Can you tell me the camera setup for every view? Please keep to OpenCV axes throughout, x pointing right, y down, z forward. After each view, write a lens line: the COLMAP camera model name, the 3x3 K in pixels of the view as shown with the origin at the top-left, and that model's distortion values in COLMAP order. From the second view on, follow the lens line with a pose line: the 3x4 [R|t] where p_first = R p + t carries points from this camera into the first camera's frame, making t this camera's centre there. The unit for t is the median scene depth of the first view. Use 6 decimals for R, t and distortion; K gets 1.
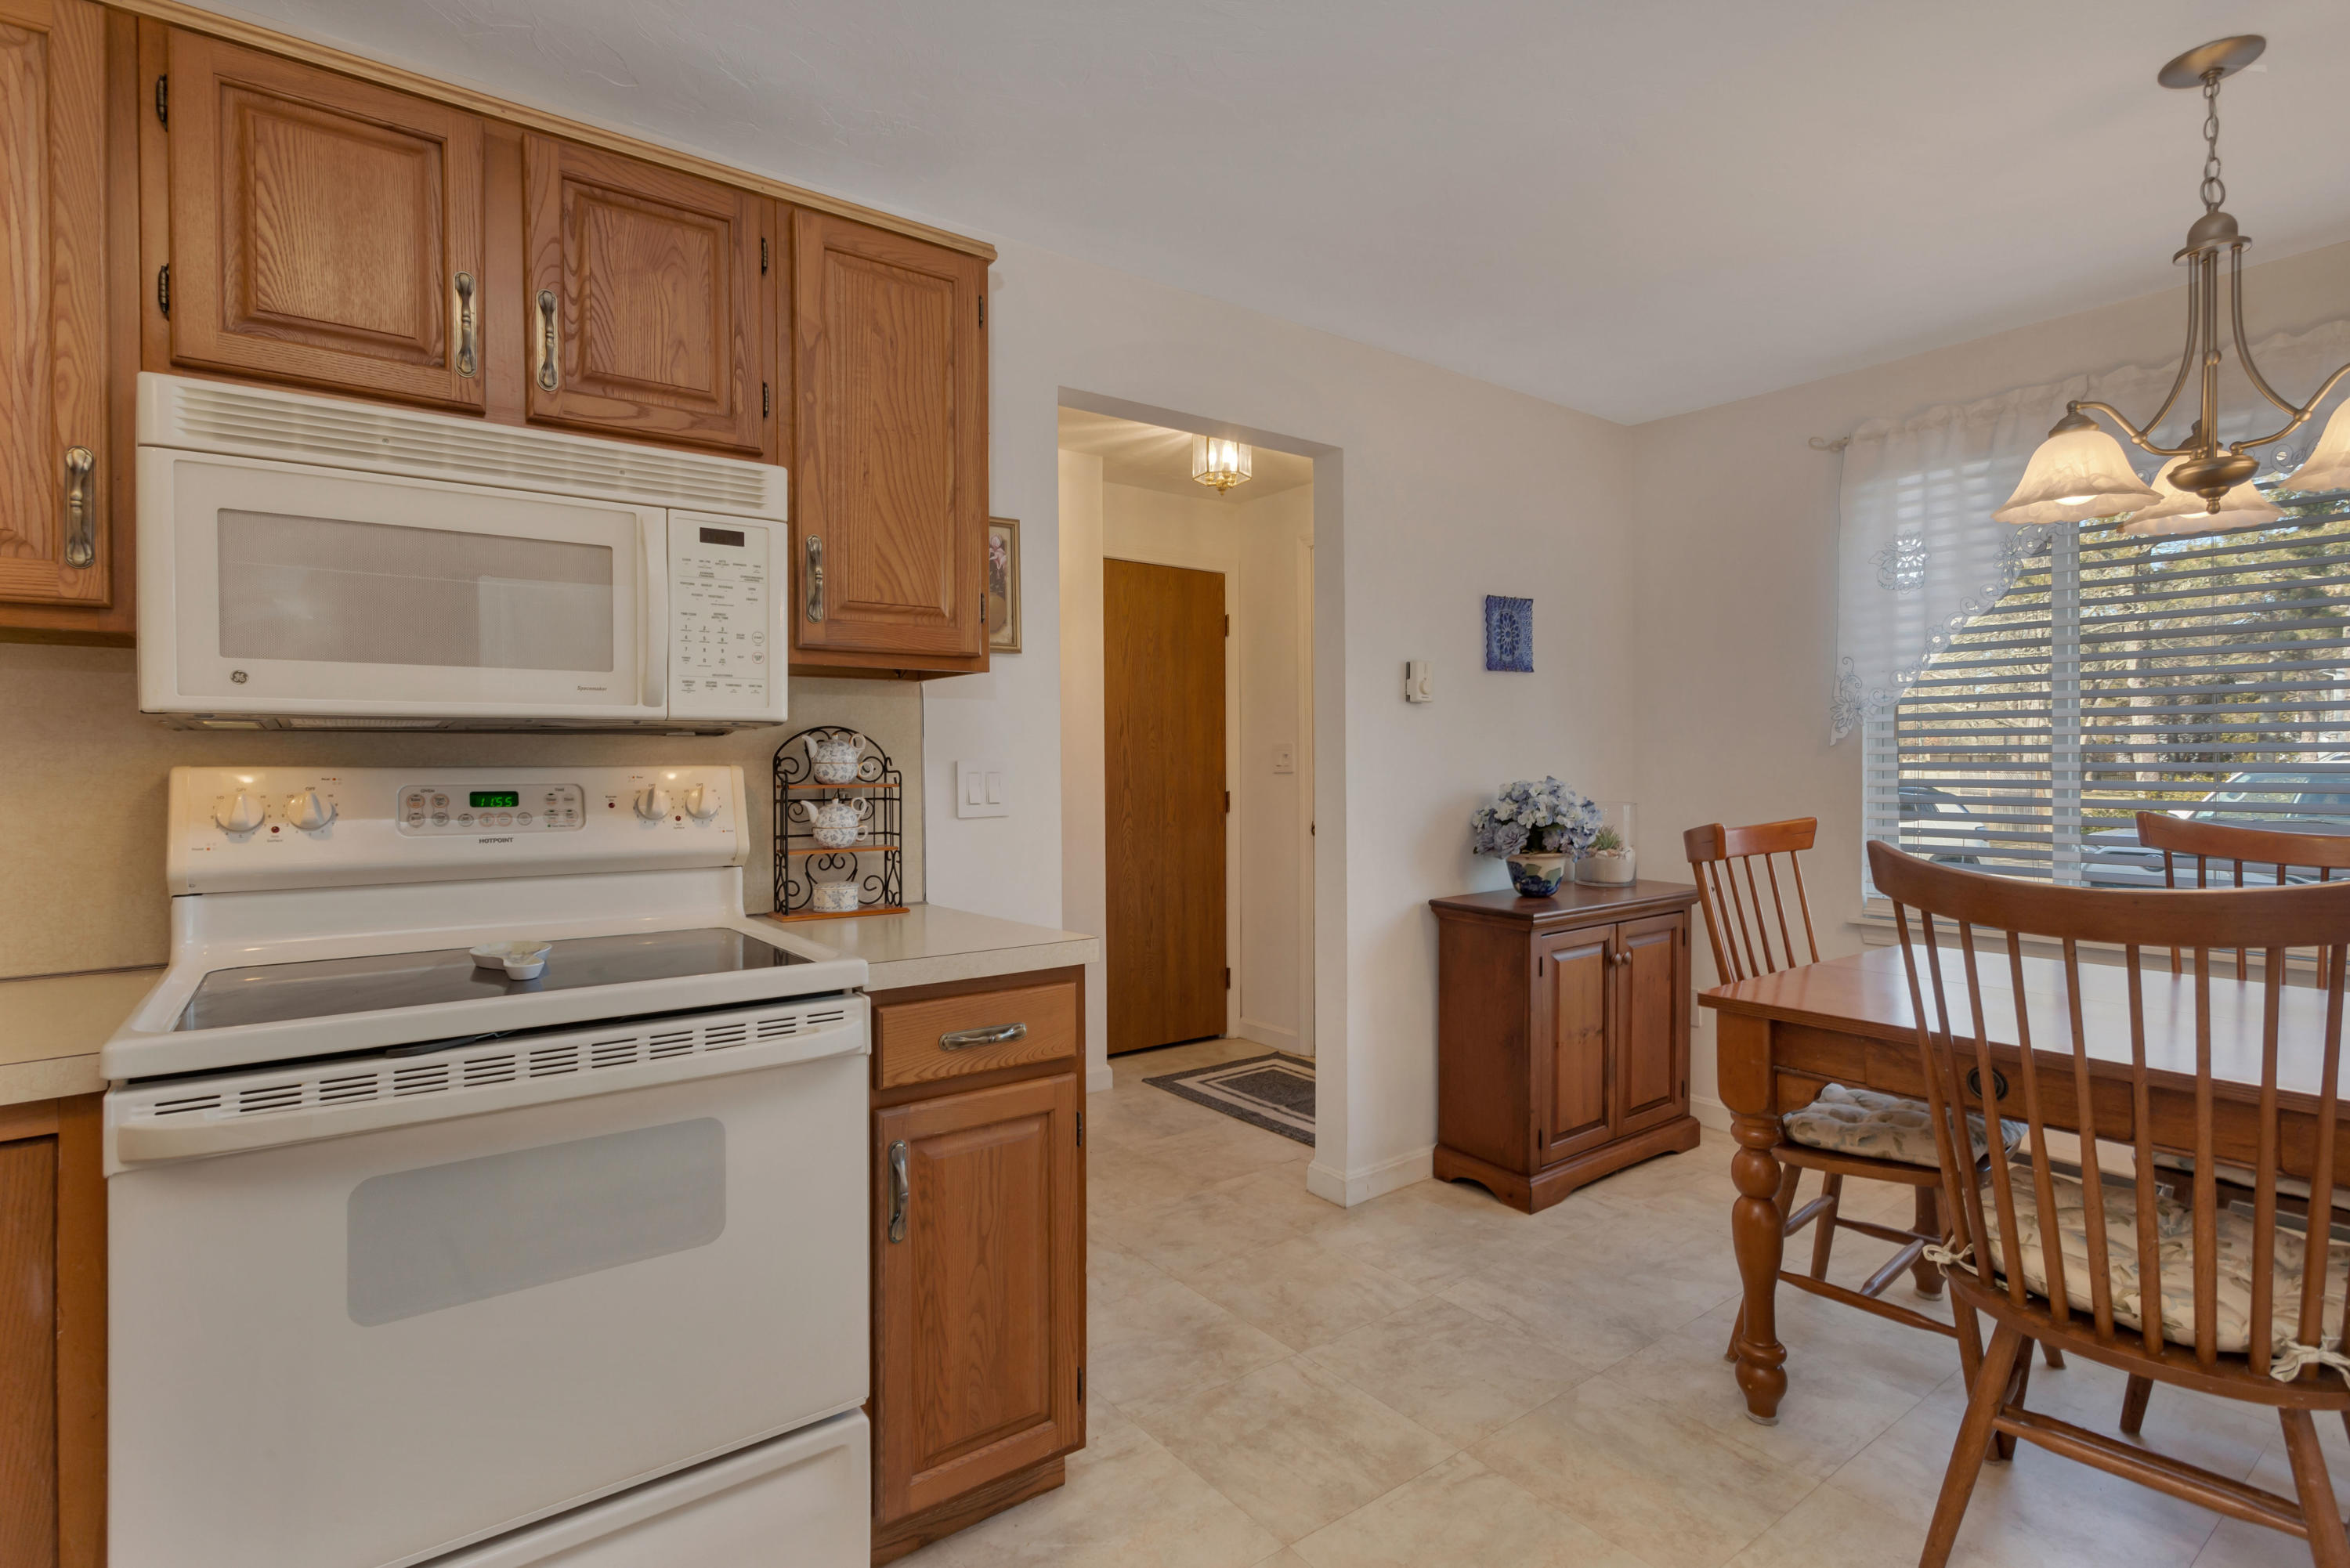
lens RADIAL K [[1128.6, 0, 1175.0], [0, 1128.6, 784.0], [0, 0, 1]] dist [-0.001287, -0.000027]
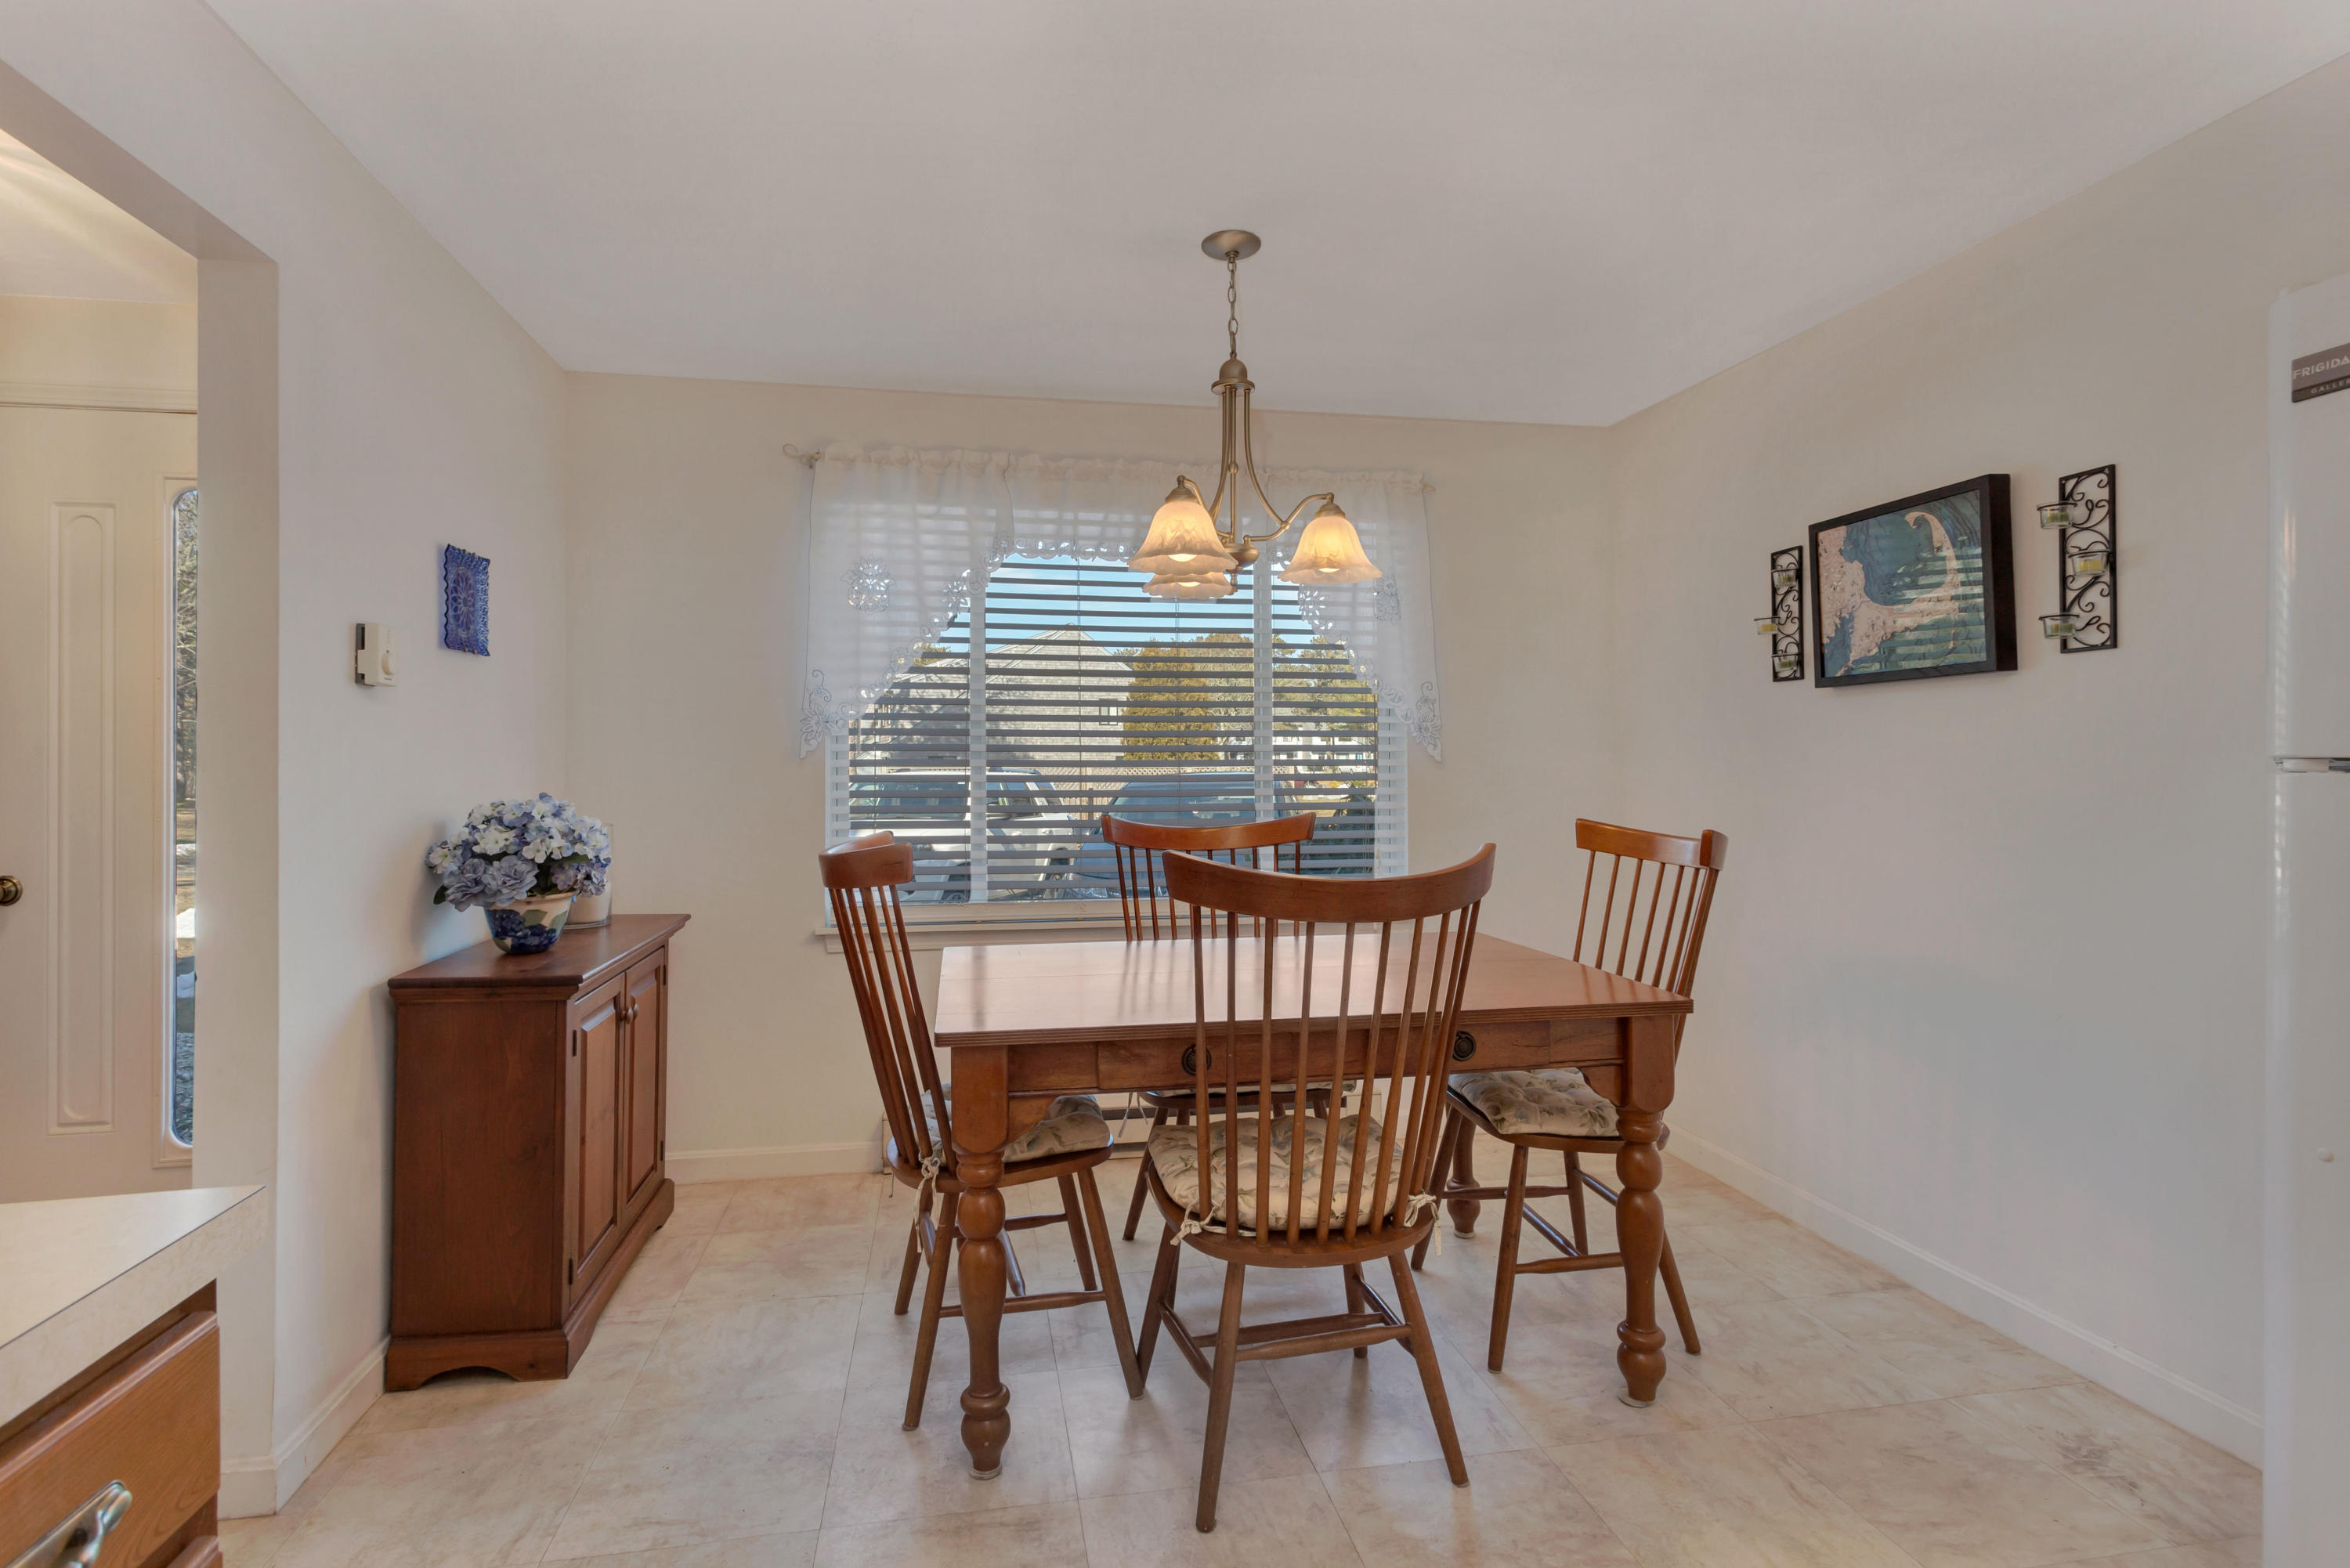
lens RADIAL K [[1130.3, 0, 1168.4], [0, 1130.3, 763.9], [0, 0, 1]] dist [-0.002396, -0.000009]
pose [[0.449259, 0.007371, 0.893371, -0.172220], [0.017741, 0.999695, -0.017169, -0.006456], [-0.893225, 0.023562, 0.448992, 0.284912]]
